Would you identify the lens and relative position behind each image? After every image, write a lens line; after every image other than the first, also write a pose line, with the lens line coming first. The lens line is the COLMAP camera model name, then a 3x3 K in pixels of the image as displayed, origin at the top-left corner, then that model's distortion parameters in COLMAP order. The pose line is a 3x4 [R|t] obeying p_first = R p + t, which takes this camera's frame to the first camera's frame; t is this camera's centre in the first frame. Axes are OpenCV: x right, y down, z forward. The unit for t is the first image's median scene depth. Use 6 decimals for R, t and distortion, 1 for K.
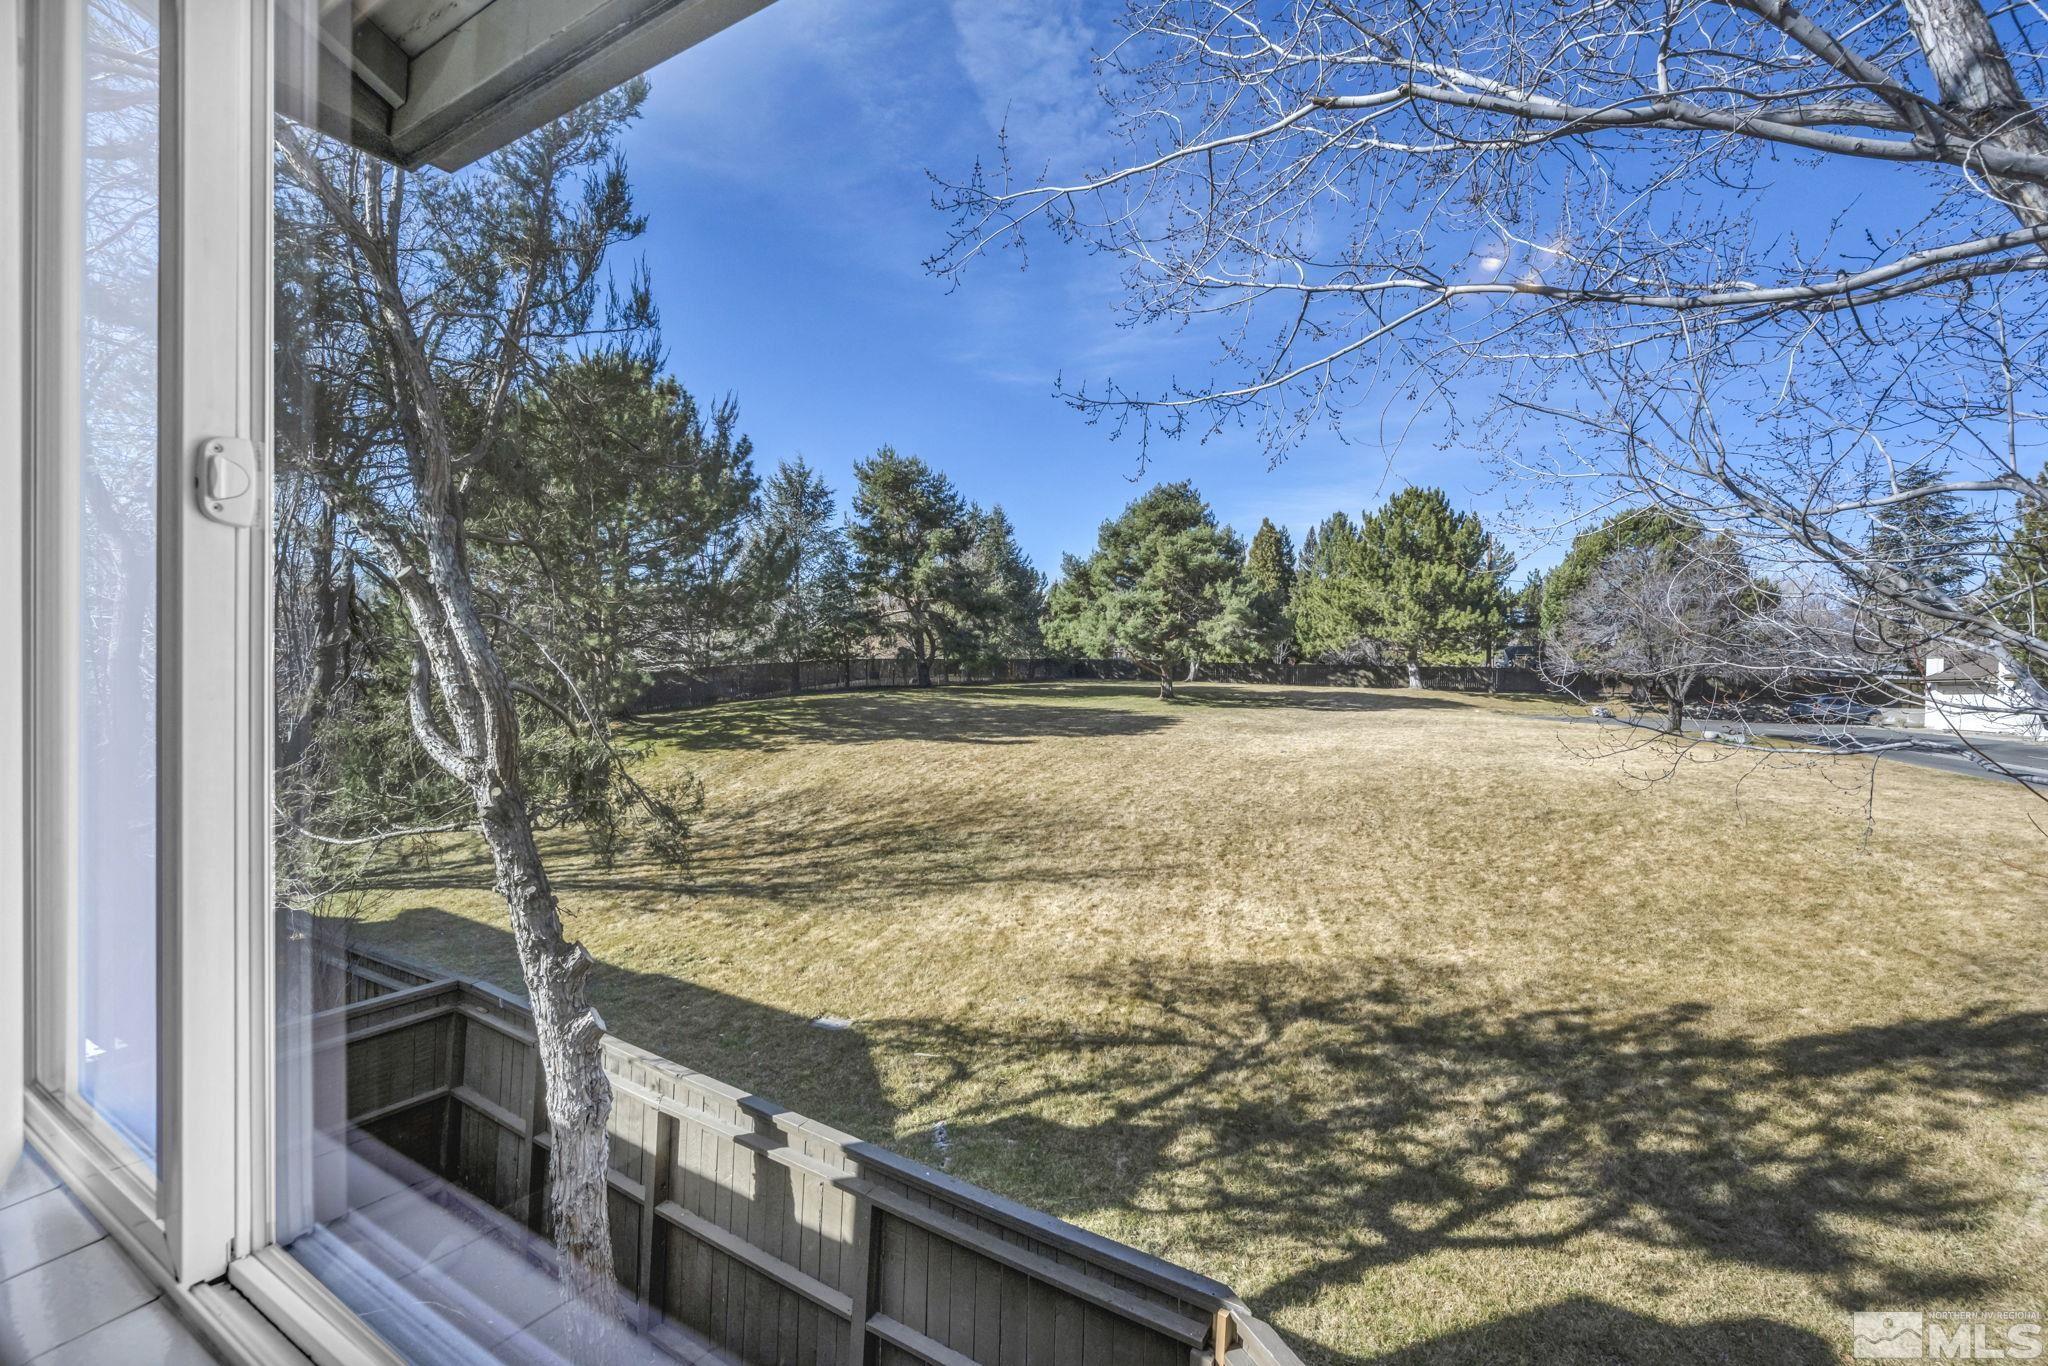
lens RADIAL K [[829.5, 0, 1043.8], [0, 829.5, 688.8], [0, 0, 1]] dist [0.002197, -0.000979]
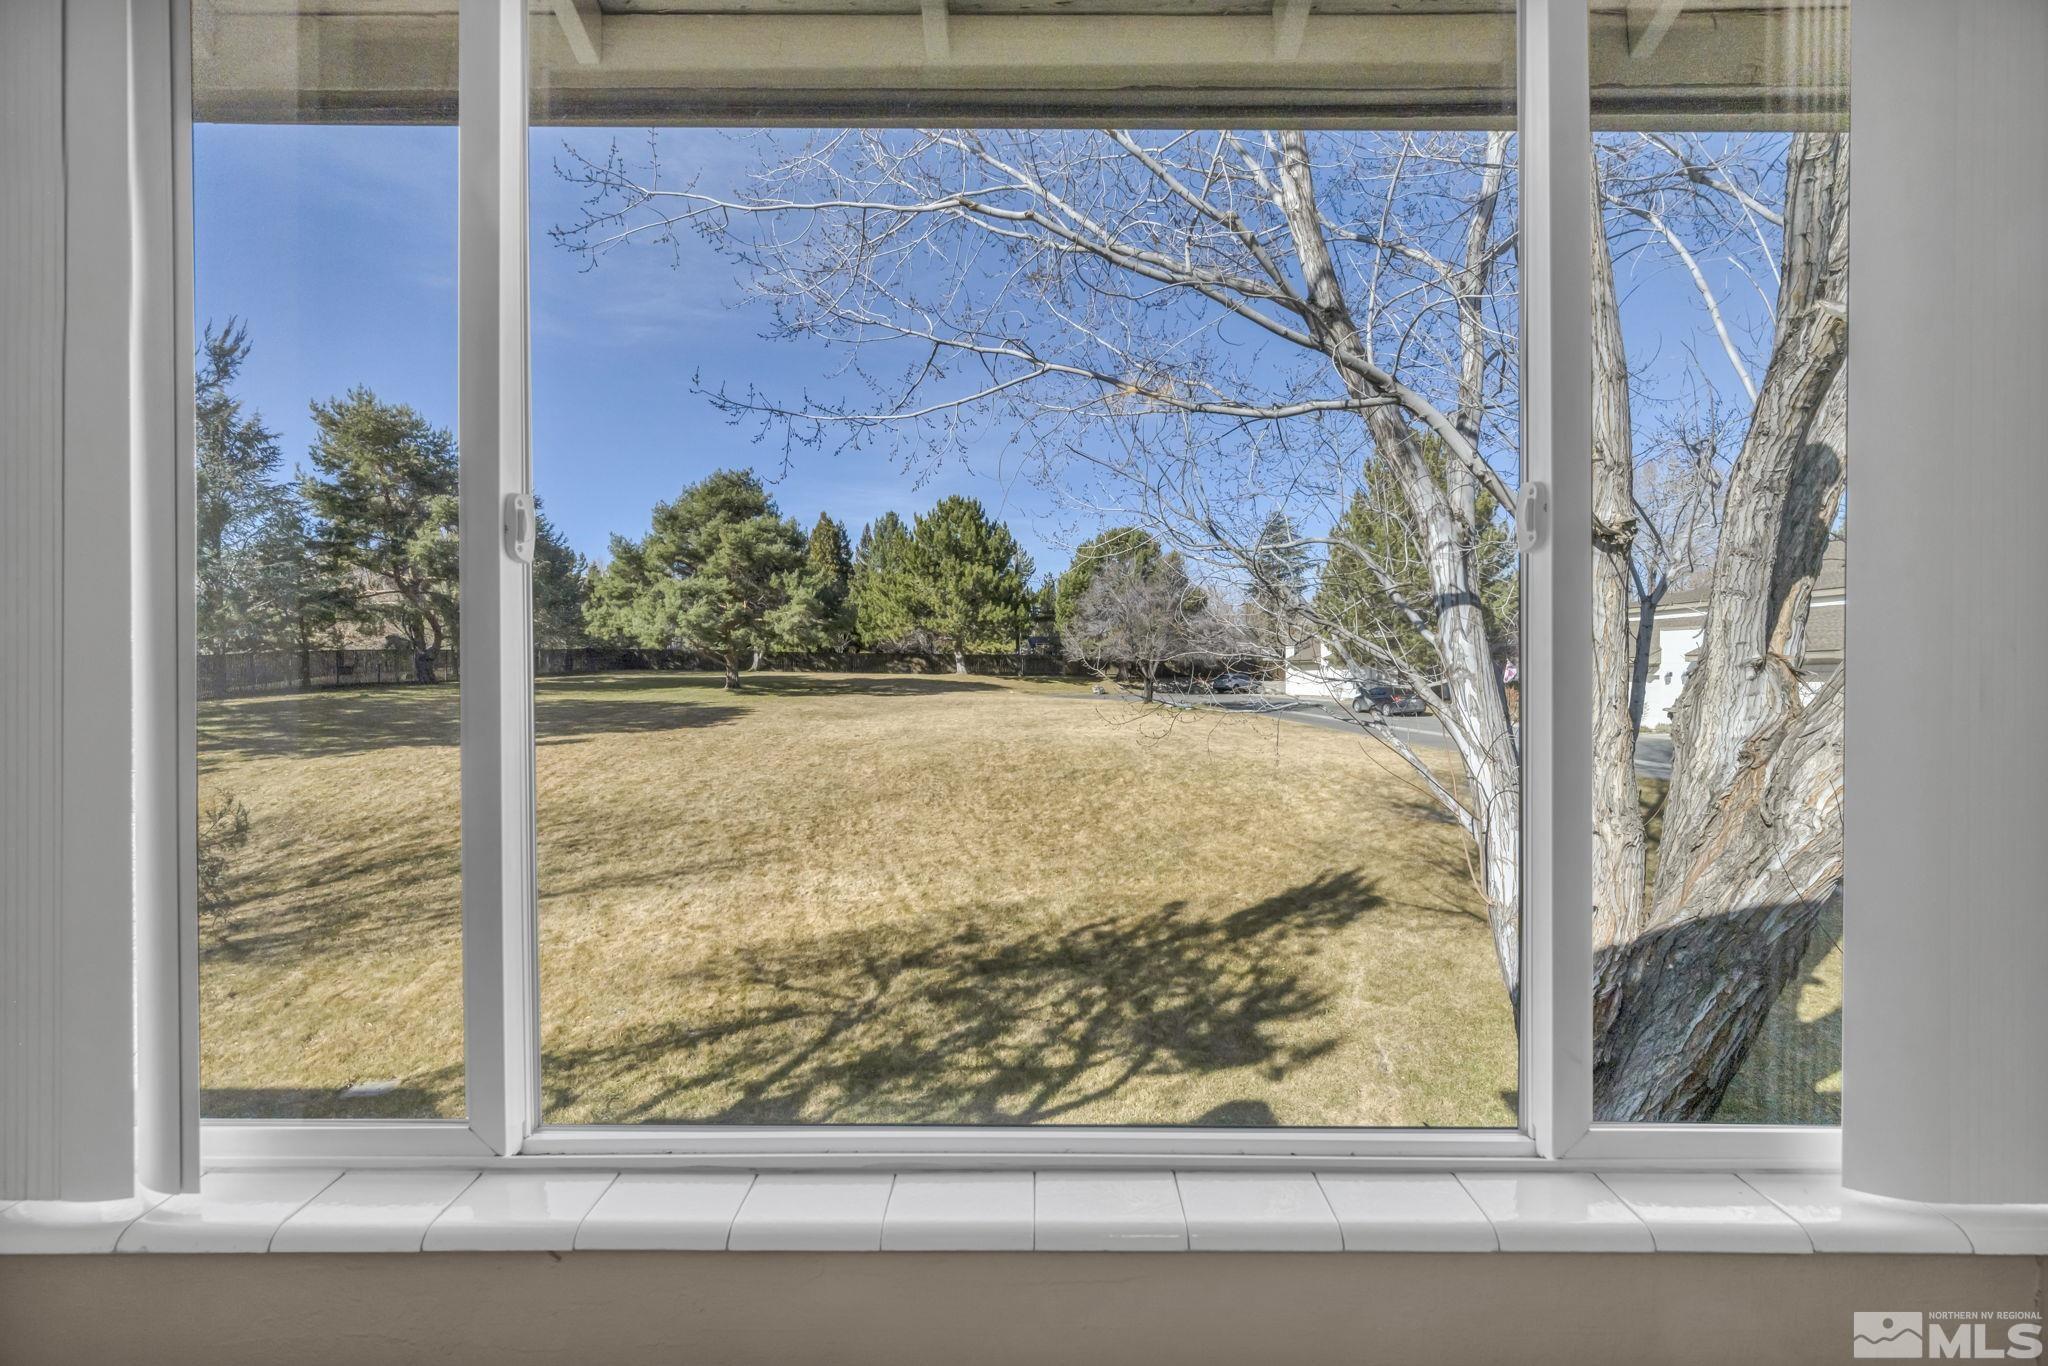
lens RADIAL K [[829.5, 0, 1020.5], [0, 829.5, 678.6], [0, 0, 1]] dist [0.002197, -0.000979]
pose [[0.870121, -0.021875, 0.492352, -0.065751], [0.021246, 0.999751, 0.006871, -0.000181], [-0.492380, 0.004481, 0.870369, -0.036097]]
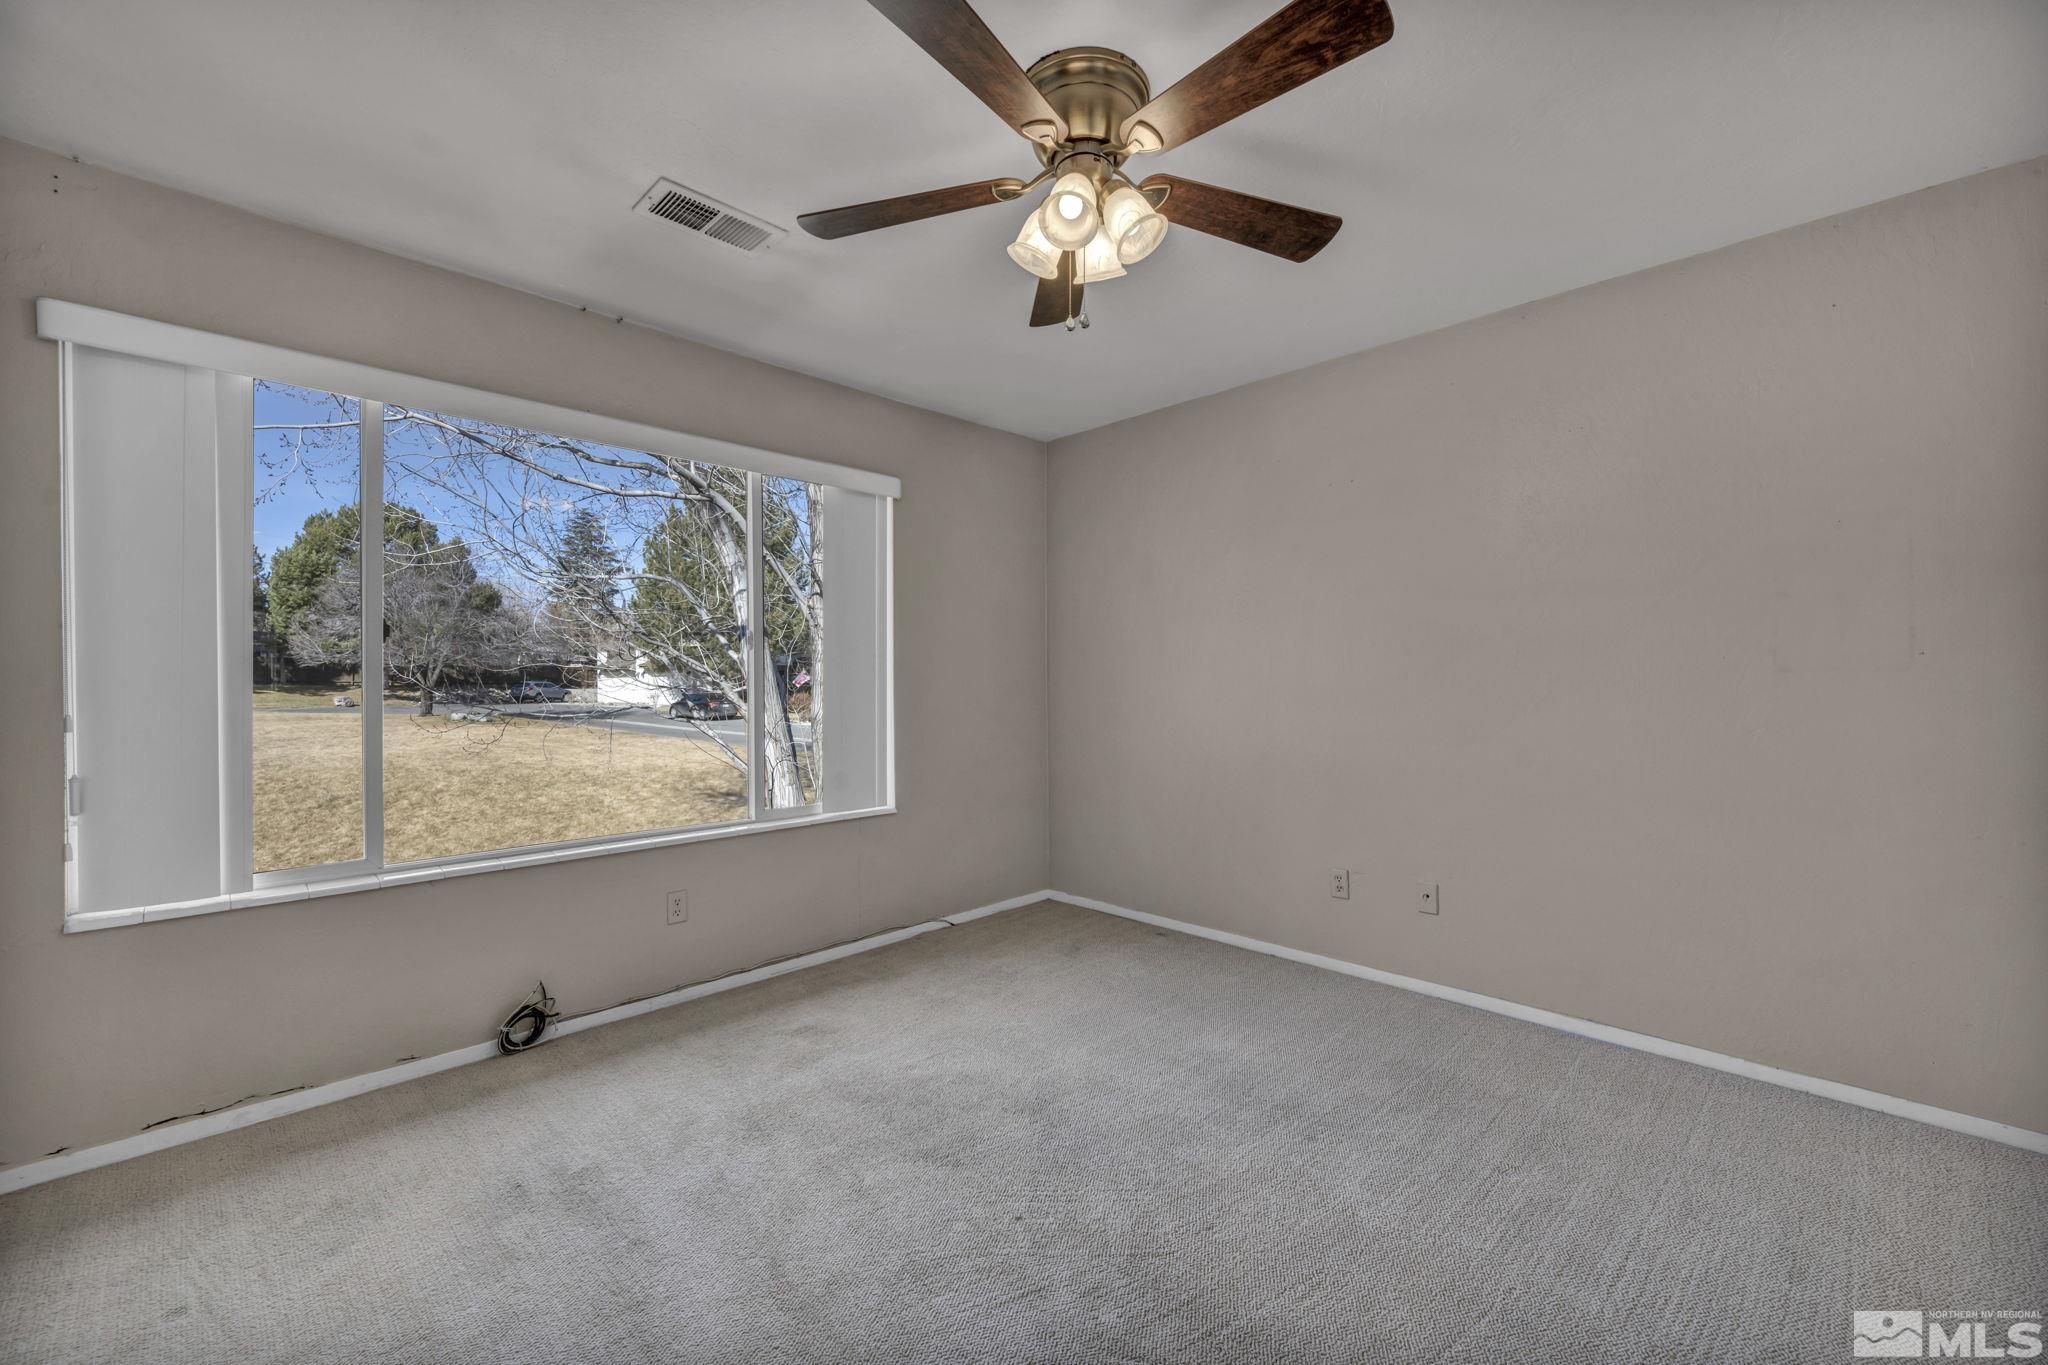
lens RADIAL K [[807.9, 0, 1031.6], [0, 807.9, 685.0], [0, 0, 1]] dist [-0.000276, 0.000606]
pose [[0.249234, -0.024532, 0.968132, -0.150873], [0.014784, 0.999659, 0.021525, -0.001846], [-0.968330, 0.008948, 0.249512, -0.097969]]
